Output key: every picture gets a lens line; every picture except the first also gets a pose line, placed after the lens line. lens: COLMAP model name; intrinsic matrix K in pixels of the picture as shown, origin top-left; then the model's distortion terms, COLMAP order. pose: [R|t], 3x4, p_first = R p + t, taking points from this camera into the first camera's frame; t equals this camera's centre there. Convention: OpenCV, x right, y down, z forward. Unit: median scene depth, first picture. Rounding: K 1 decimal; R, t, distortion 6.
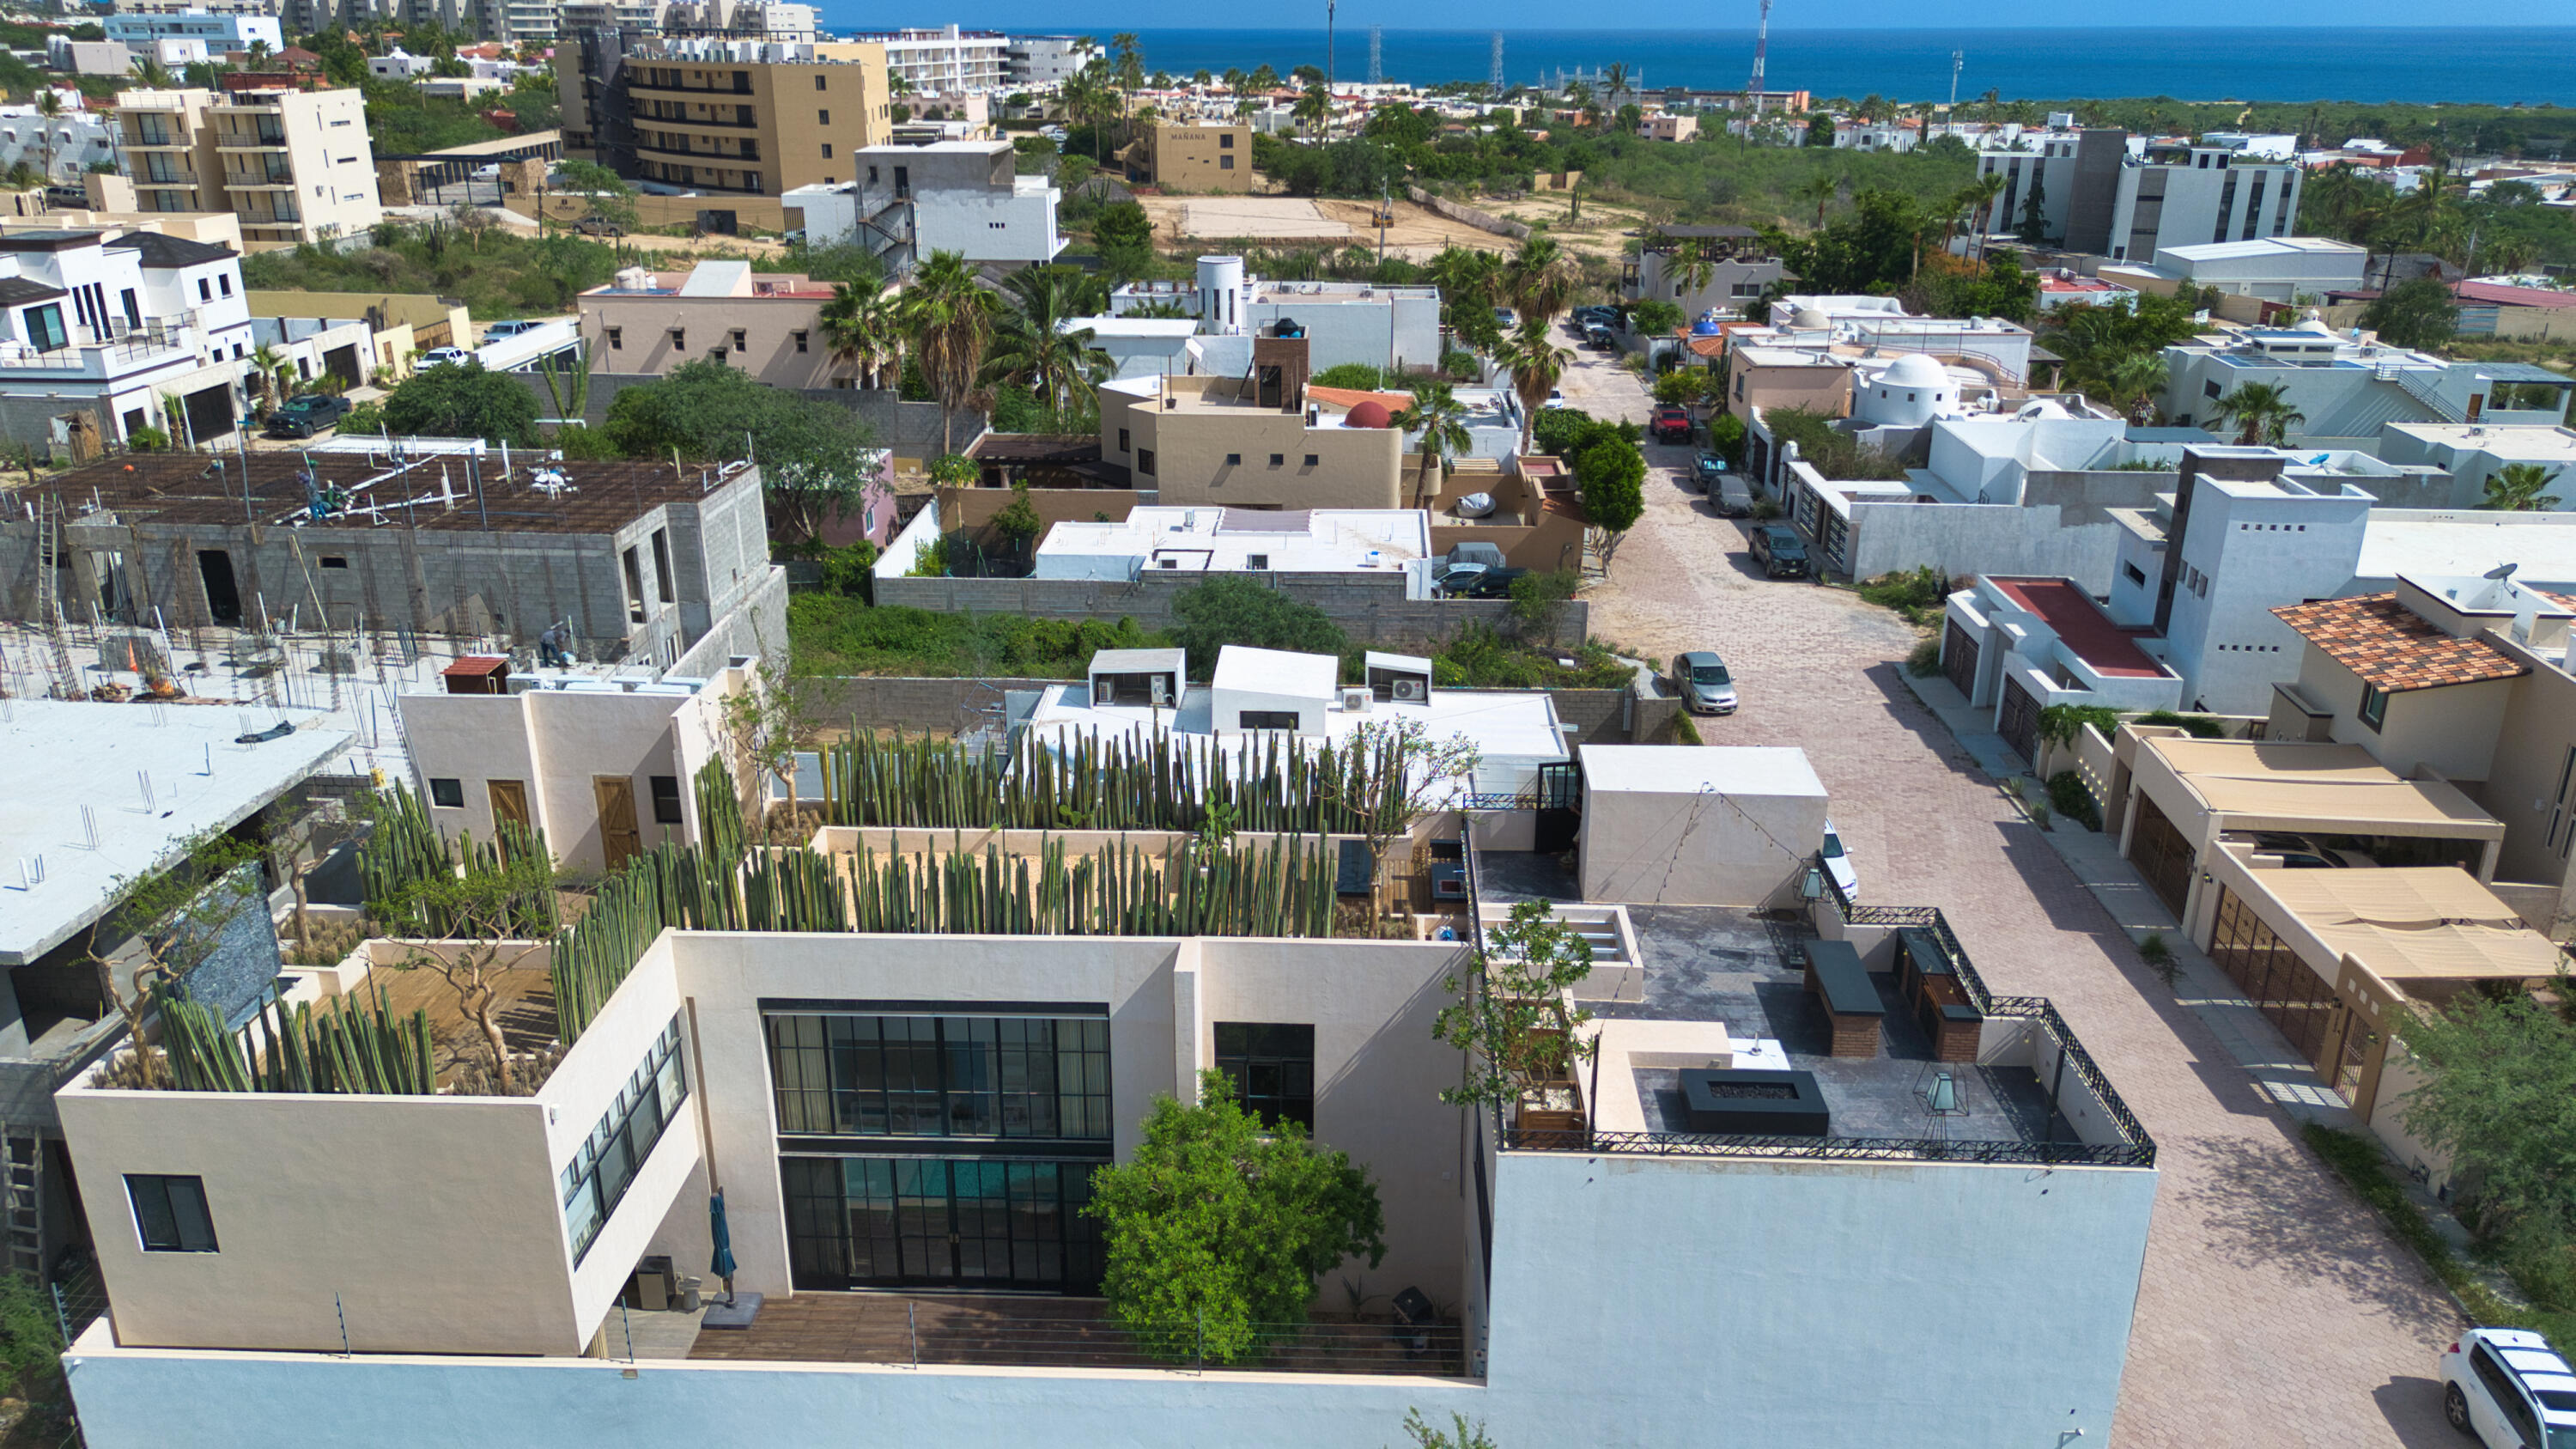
lens RADIAL K [[1837.2, 0, 1298.8], [0, 1837.2, 710.0], [0, 0, 1]] dist [0.062127, -0.058737]
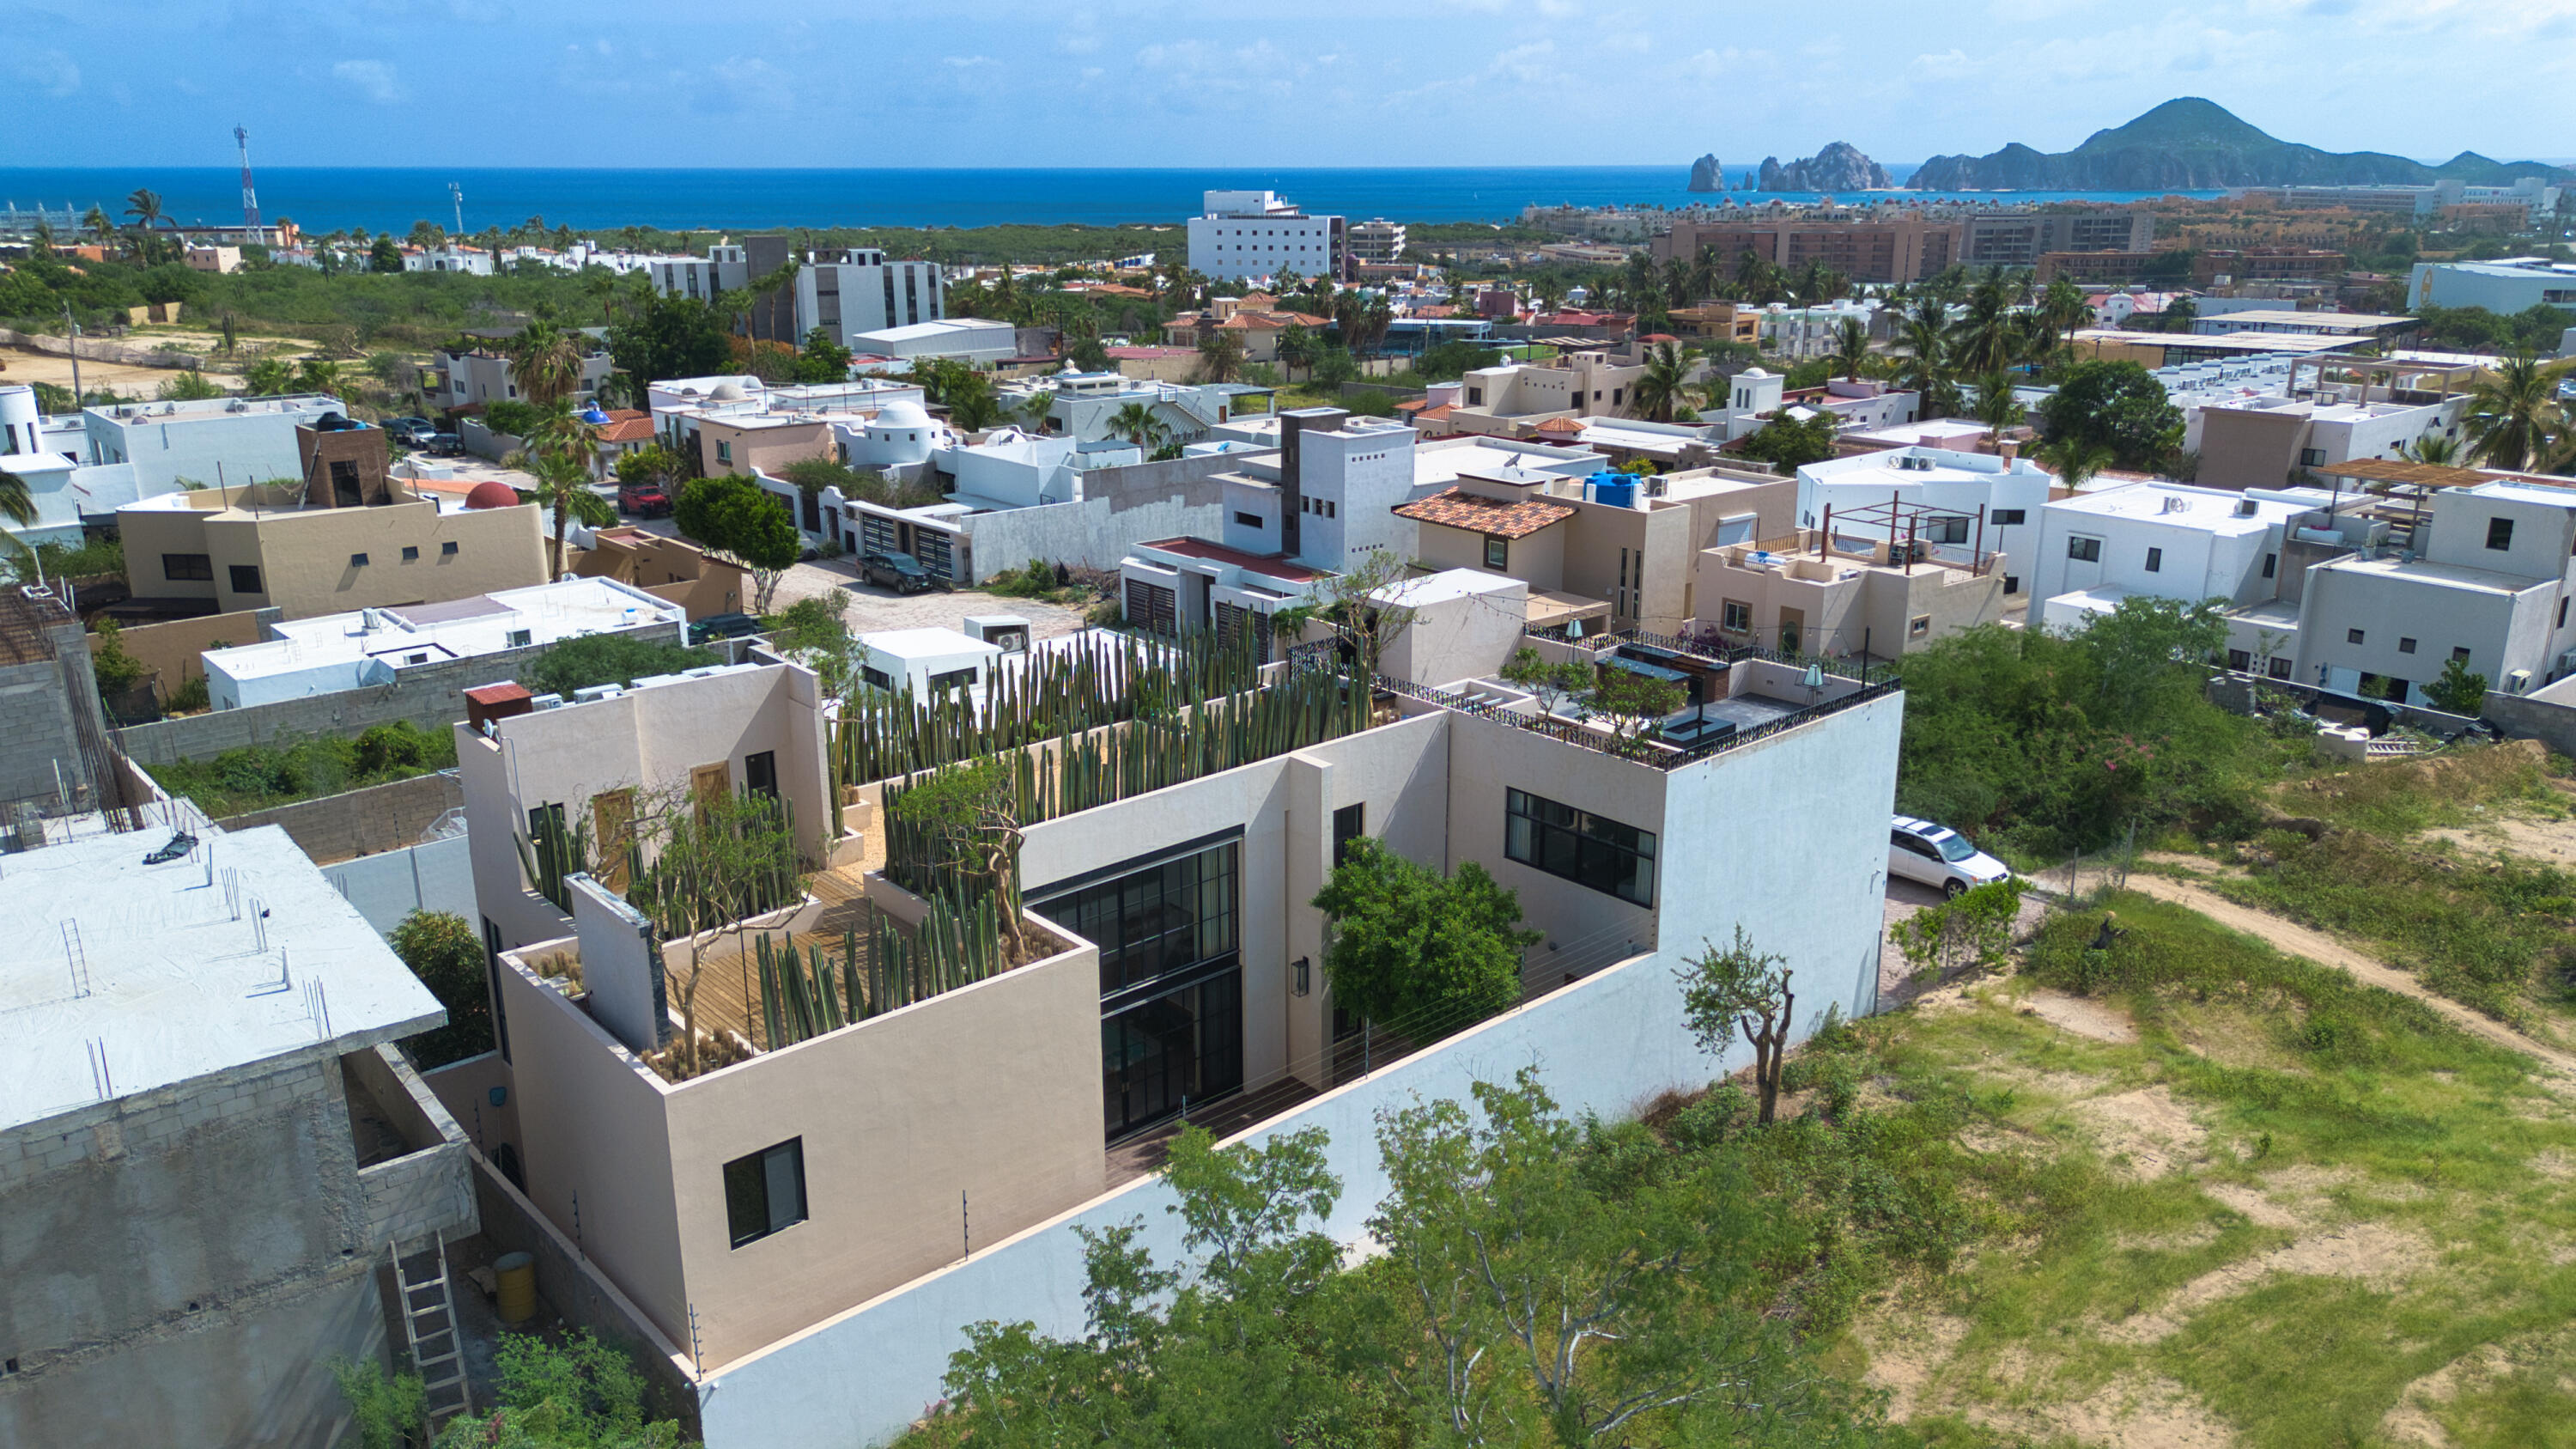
lens RADIAL K [[1831.7, 0, 1299.0], [0, 1831.7, 717.6], [0, 0, 1]] dist [0.064600, -0.061023]
pose [[0.719977, -0.205396, 0.662907, -0.295457], [0.246656, 0.968568, 0.032211, 0.021379], [-0.648686, 0.140319, 0.748009, 0.024032]]
